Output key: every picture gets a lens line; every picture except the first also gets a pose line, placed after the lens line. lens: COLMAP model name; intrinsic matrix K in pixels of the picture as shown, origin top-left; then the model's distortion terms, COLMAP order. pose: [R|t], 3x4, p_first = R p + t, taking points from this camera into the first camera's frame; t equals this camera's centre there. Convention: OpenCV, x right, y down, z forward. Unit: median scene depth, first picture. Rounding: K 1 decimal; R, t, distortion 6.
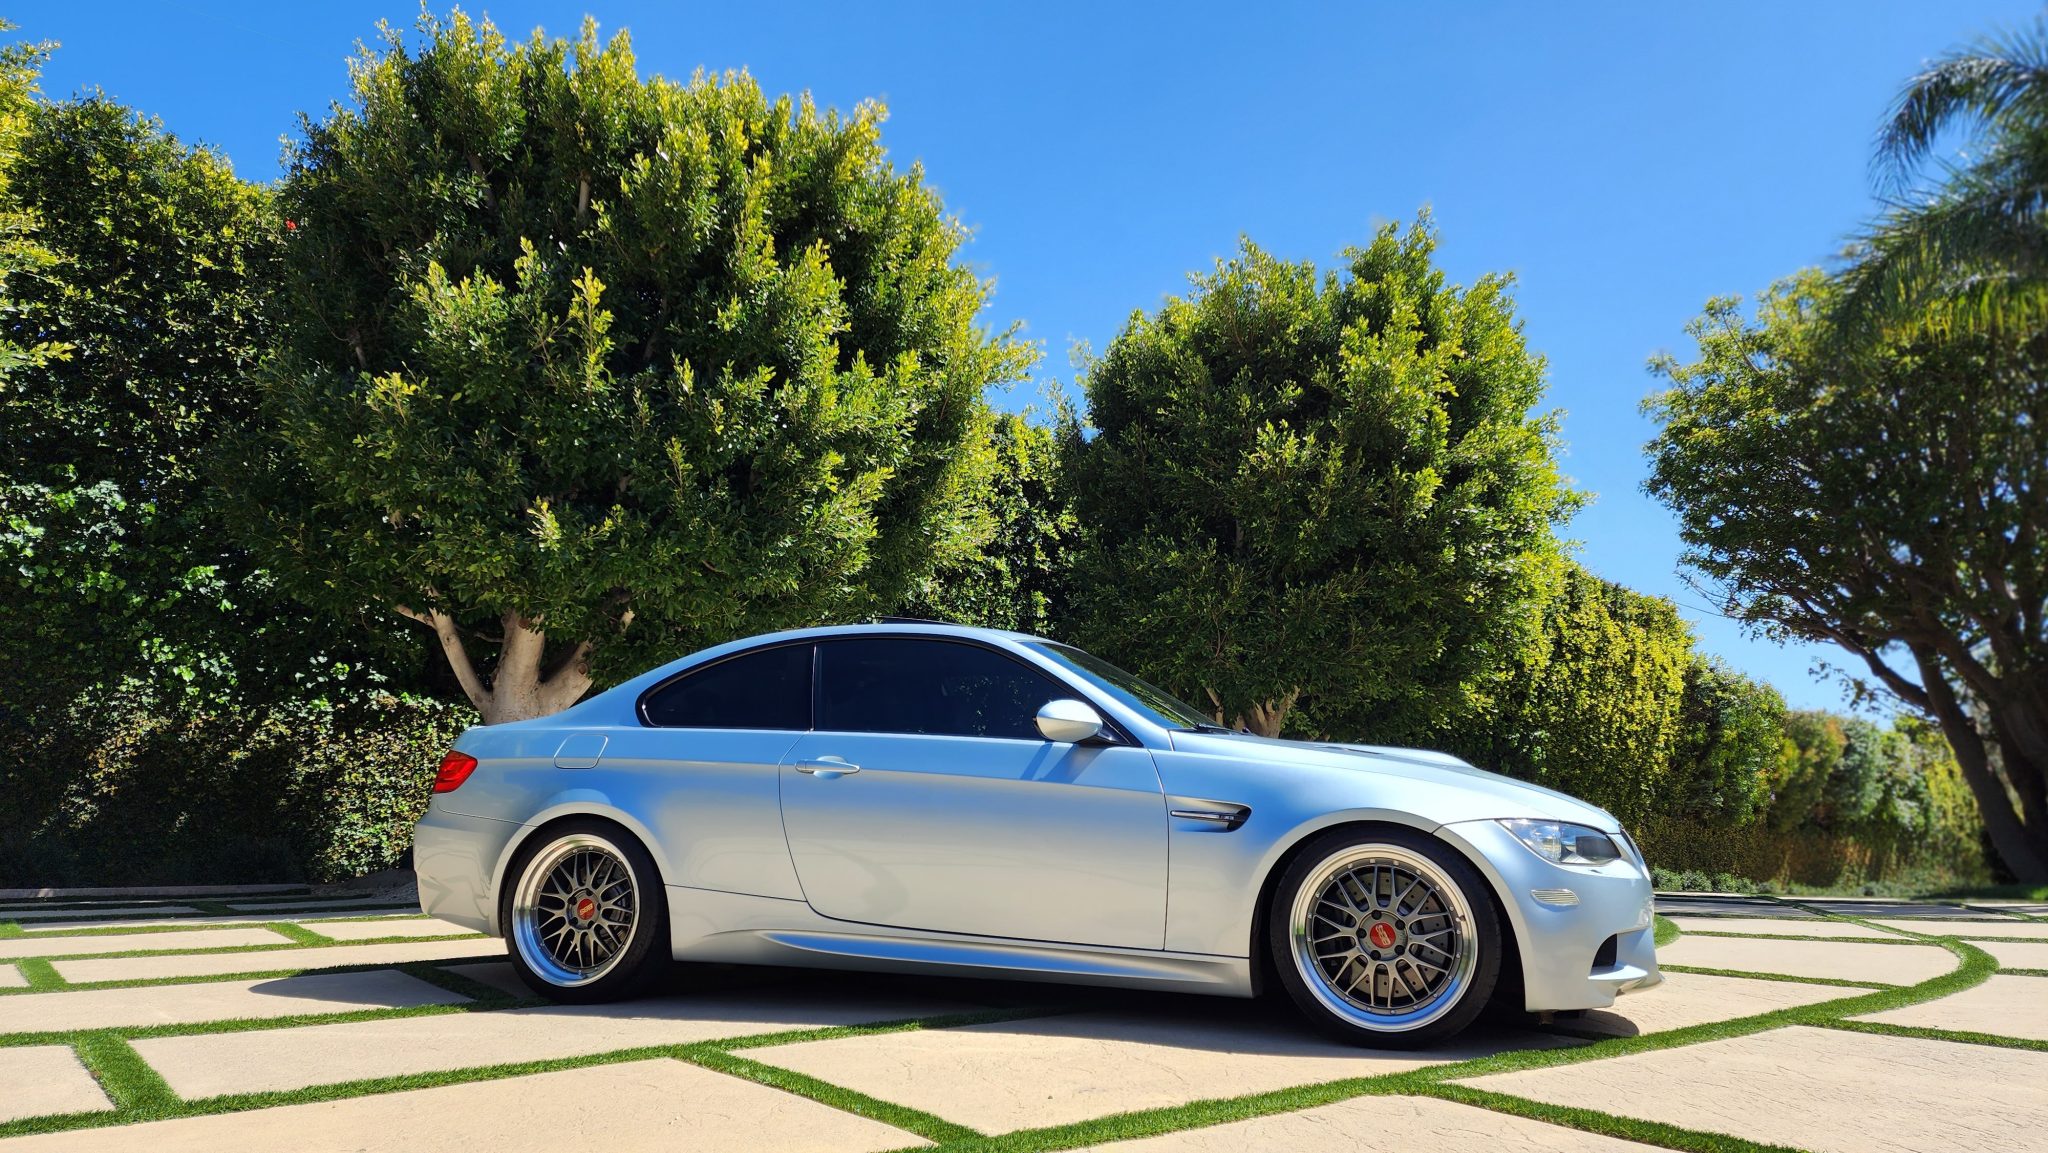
lens RADIAL K [[1349.1, 0, 1035.2], [0, 1349.1, 581.0], [0, 0, 1]] dist [0.099709, -0.082196]
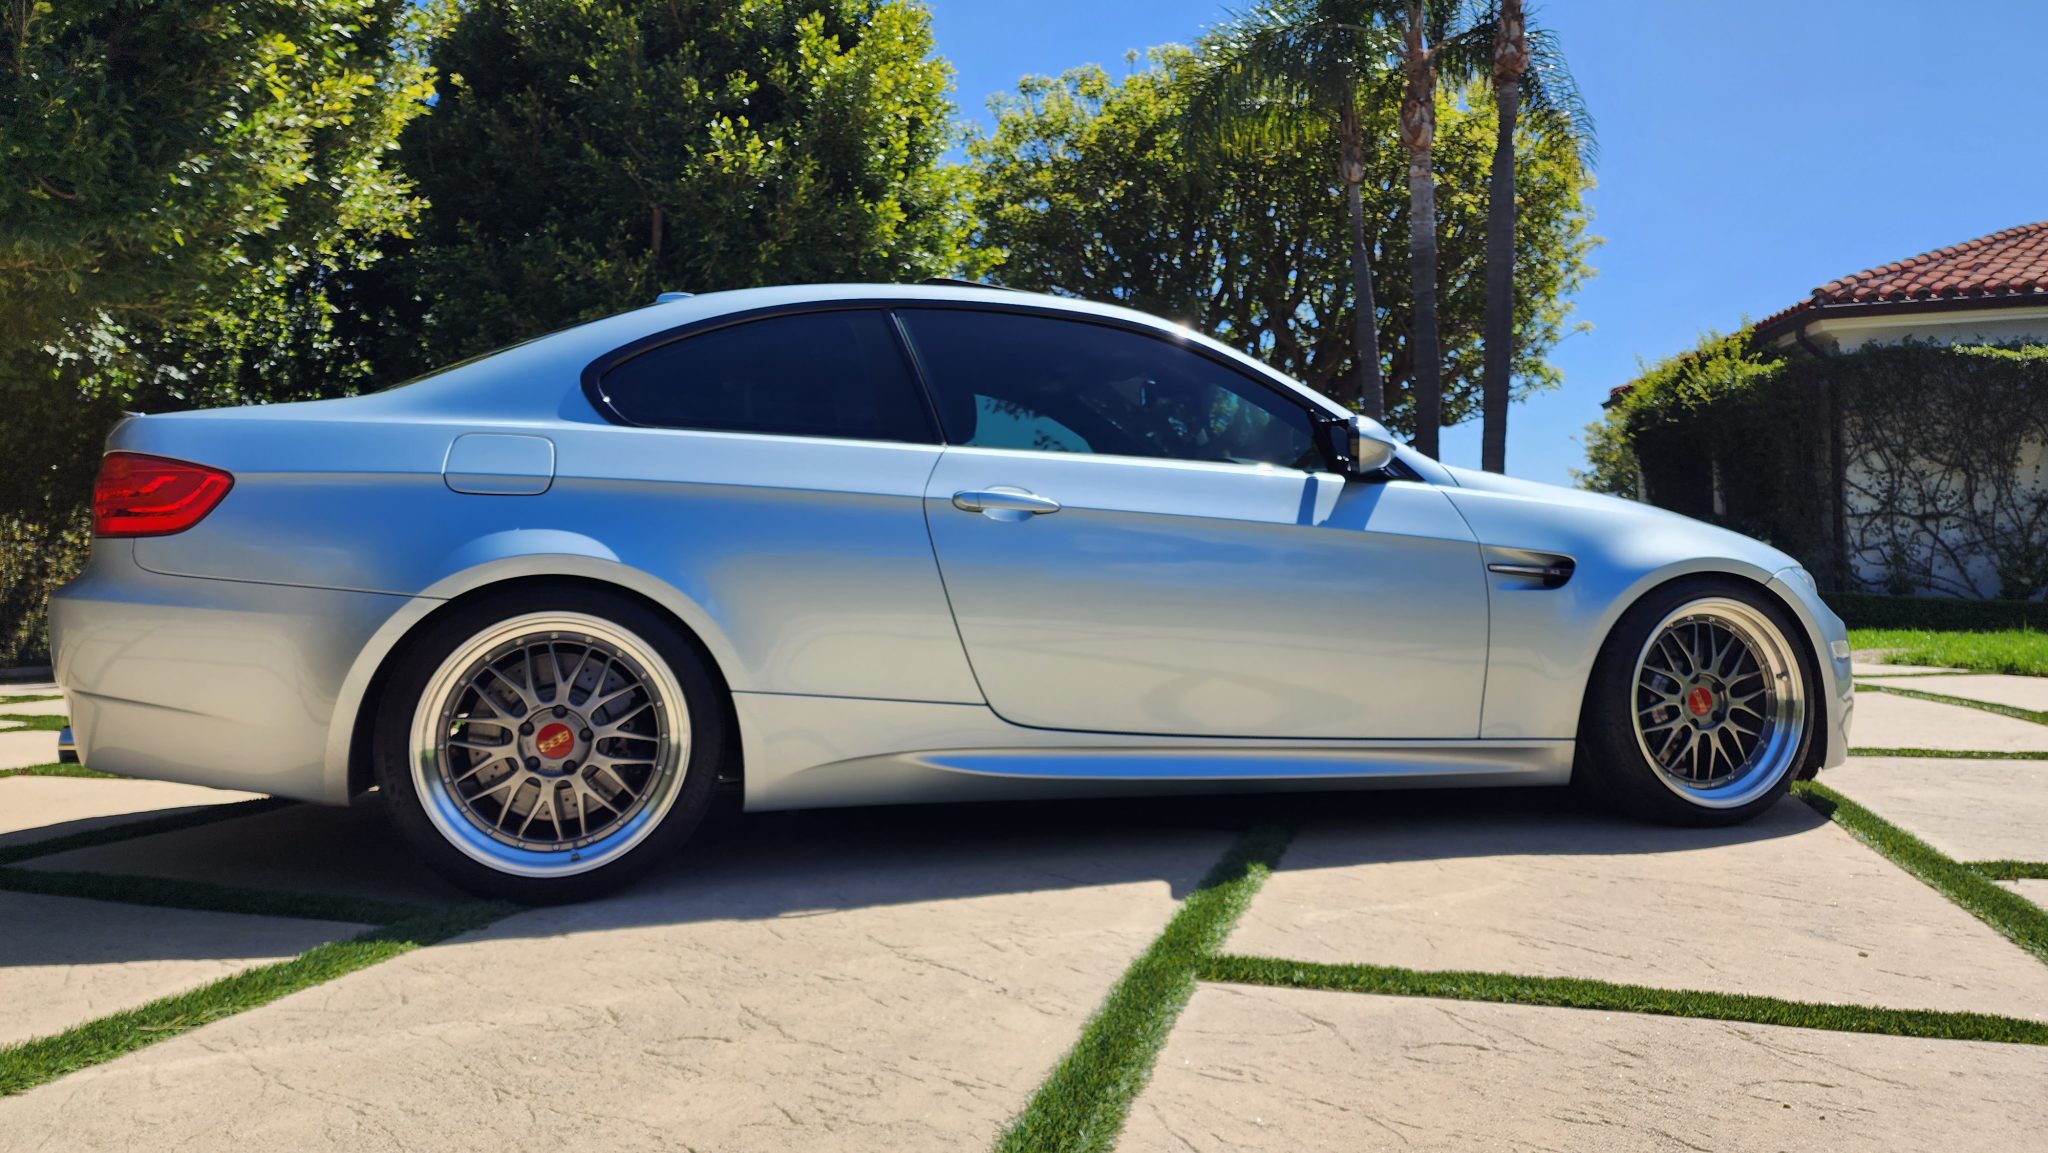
lens RADIAL K [[1368.2, 0, 1022.8], [0, 1368.2, 575.6], [0, 0, 1]] dist [0.065787, -0.052250]
pose [[0.826334, -0.012236, 0.563047, -0.166232], [-0.084130, 0.985864, 0.144895, 0.025012], [-0.556860, -0.167101, 0.813624, 0.149806]]
